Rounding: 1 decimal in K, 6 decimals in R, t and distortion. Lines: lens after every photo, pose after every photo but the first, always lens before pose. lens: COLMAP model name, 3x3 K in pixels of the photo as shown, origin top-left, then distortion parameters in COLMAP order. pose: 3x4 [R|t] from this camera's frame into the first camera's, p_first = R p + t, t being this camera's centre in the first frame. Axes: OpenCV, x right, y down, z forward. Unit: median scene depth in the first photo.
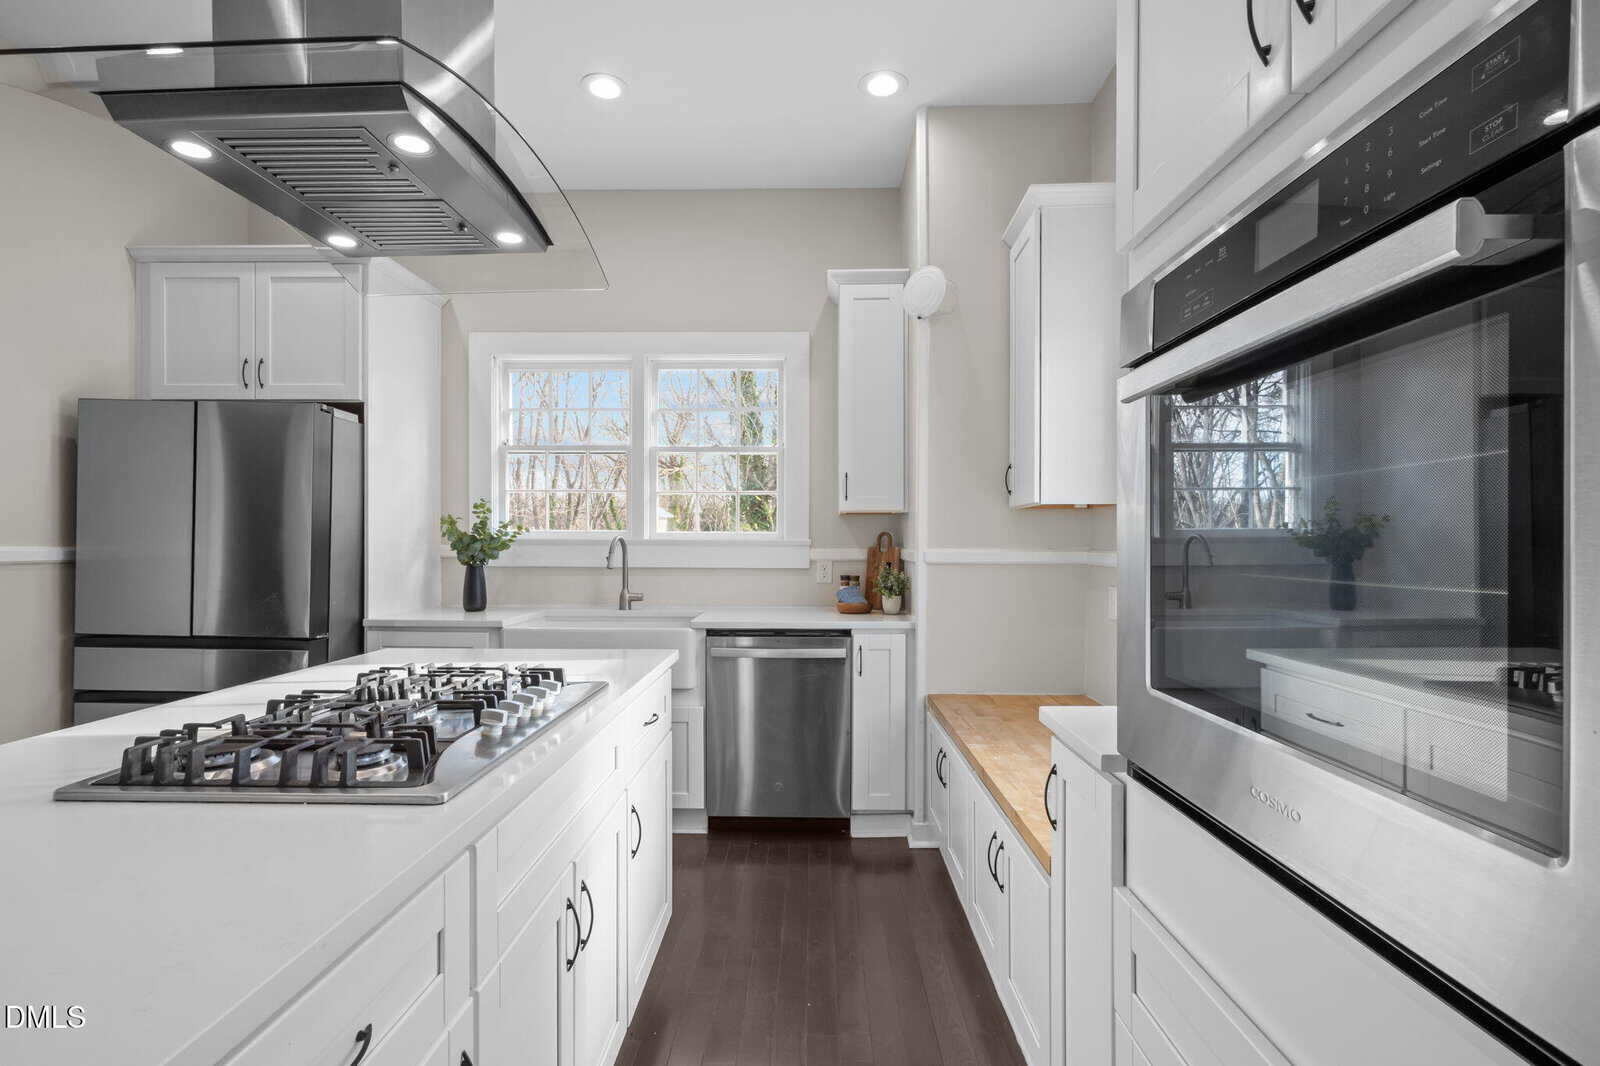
lens RADIAL K [[733.8, 0, 799.2], [0, 733.8, 544.2], [0, 0, 1]] dist [0.000282, -0.000005]
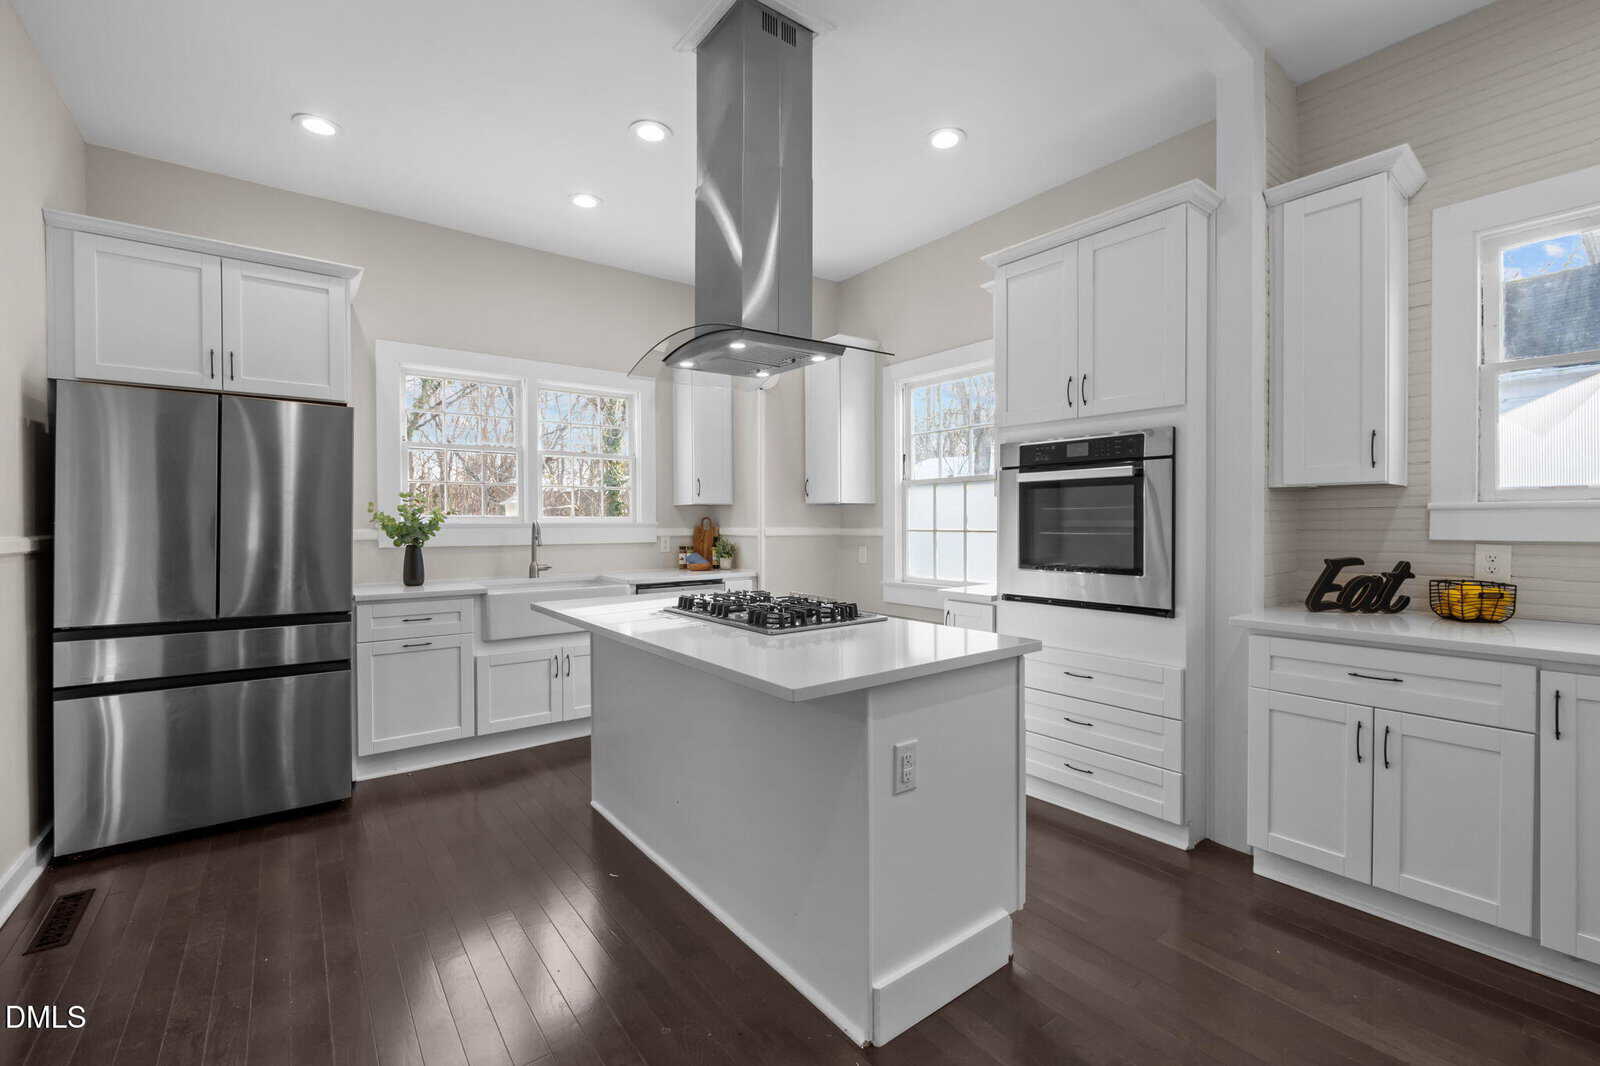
lens RADIAL K [[677.0, 0, 794.0], [0, 677.0, 529.0], [0, 0, 1]] dist [-0.001131, -0.000143]
pose [[0.785753, -0.013296, 0.618397, -0.628225], [0.007582, 0.999901, 0.011864, -0.006859], [-0.618494, -0.004634, 0.785776, -0.218772]]
